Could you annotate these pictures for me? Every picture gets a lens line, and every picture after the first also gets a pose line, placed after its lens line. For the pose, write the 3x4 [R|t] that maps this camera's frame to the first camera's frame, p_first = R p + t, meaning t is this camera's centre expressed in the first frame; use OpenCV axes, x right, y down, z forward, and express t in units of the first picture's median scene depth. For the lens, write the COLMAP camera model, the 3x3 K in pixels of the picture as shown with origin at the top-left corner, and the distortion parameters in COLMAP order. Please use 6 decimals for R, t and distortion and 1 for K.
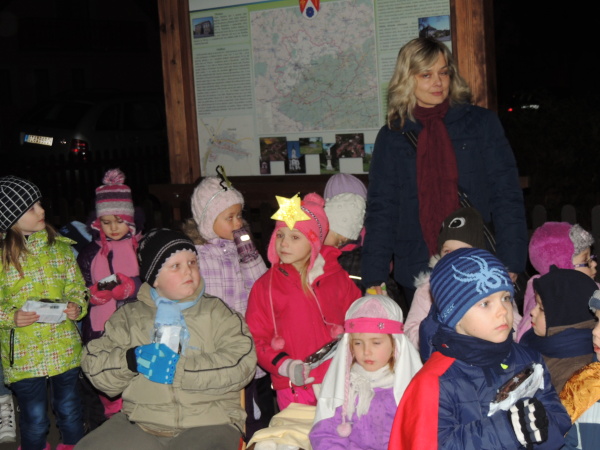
lens RADIAL K [[1093.1, 0, 300.0], [0, 1093.1, 225.0], [0, 0, 1]] dist [-0.038438, -0.091703]
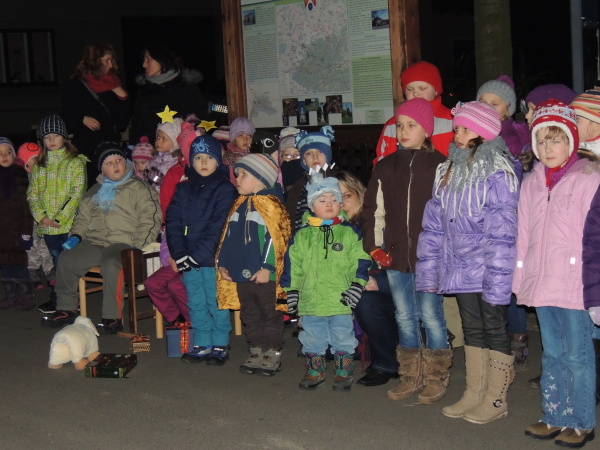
lens RADIAL K [[1228.8, 0, 300.0], [0, 1228.8, 225.0], [0, 0, 1]] dist [-0.014763, 0.078125]
pose [[0.968247, 0.026958, -0.248538, 0.378589], [-0.024875, 0.999624, 0.011517, 0.060044], [0.248755, -0.004969, 0.968554, -0.486180]]
